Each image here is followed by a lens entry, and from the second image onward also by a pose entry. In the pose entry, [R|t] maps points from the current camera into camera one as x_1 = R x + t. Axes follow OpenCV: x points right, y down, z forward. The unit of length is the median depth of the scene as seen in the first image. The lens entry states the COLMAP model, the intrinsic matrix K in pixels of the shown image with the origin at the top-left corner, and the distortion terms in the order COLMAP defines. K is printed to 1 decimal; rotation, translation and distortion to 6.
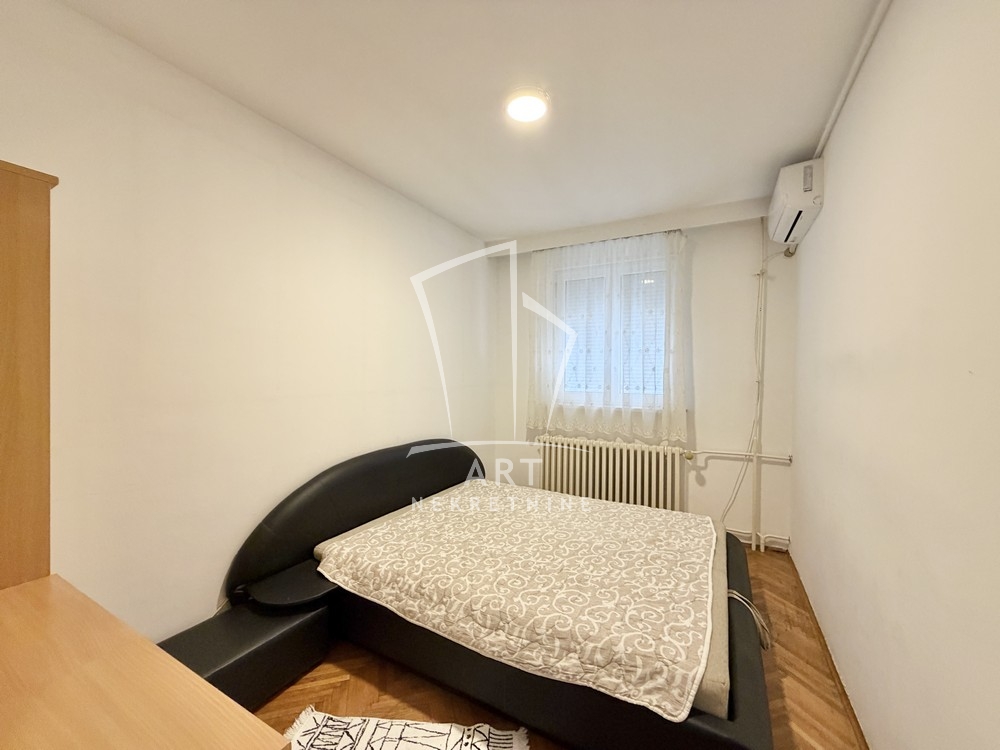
lens RADIAL K [[395.9, 0, 493.4], [0, 395.9, 374.5], [0, 0, 1]] dist [-0.001002, -0.000187]
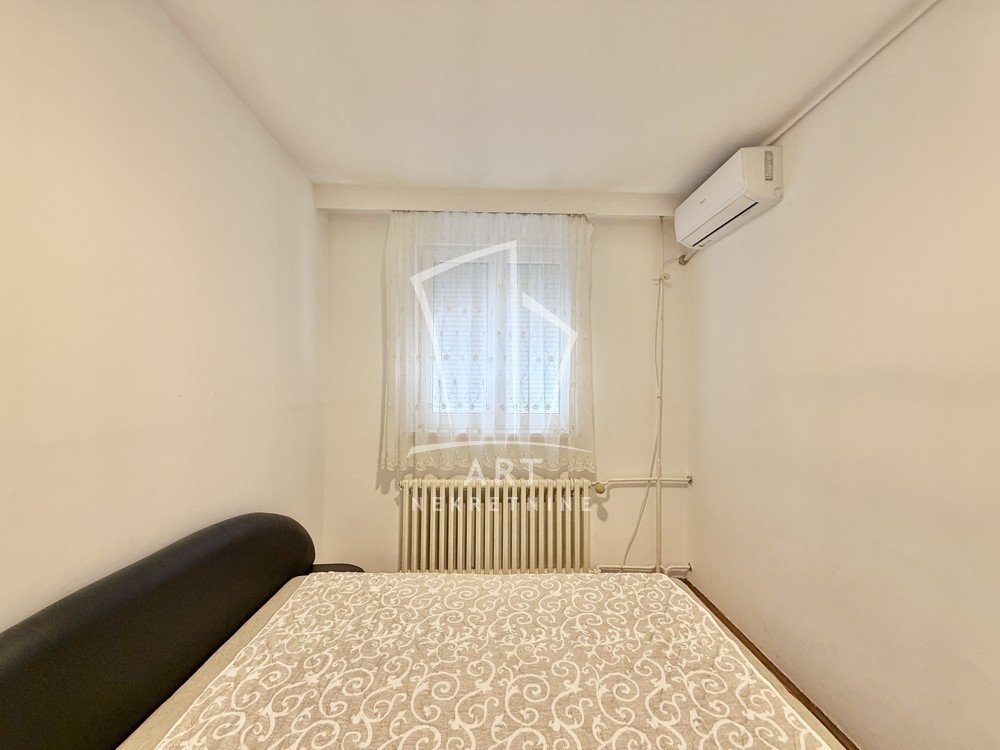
lens RADIAL K [[395.9, 0, 494.4], [0, 395.9, 377.4], [0, 0, 1]] dist [-0.001002, -0.000187]
pose [[0.864642, 0.008154, 0.502322, -0.113842], [0.001218, 0.999831, -0.018327, -0.011330], [-0.502387, 0.016458, 0.864486, 0.405170]]
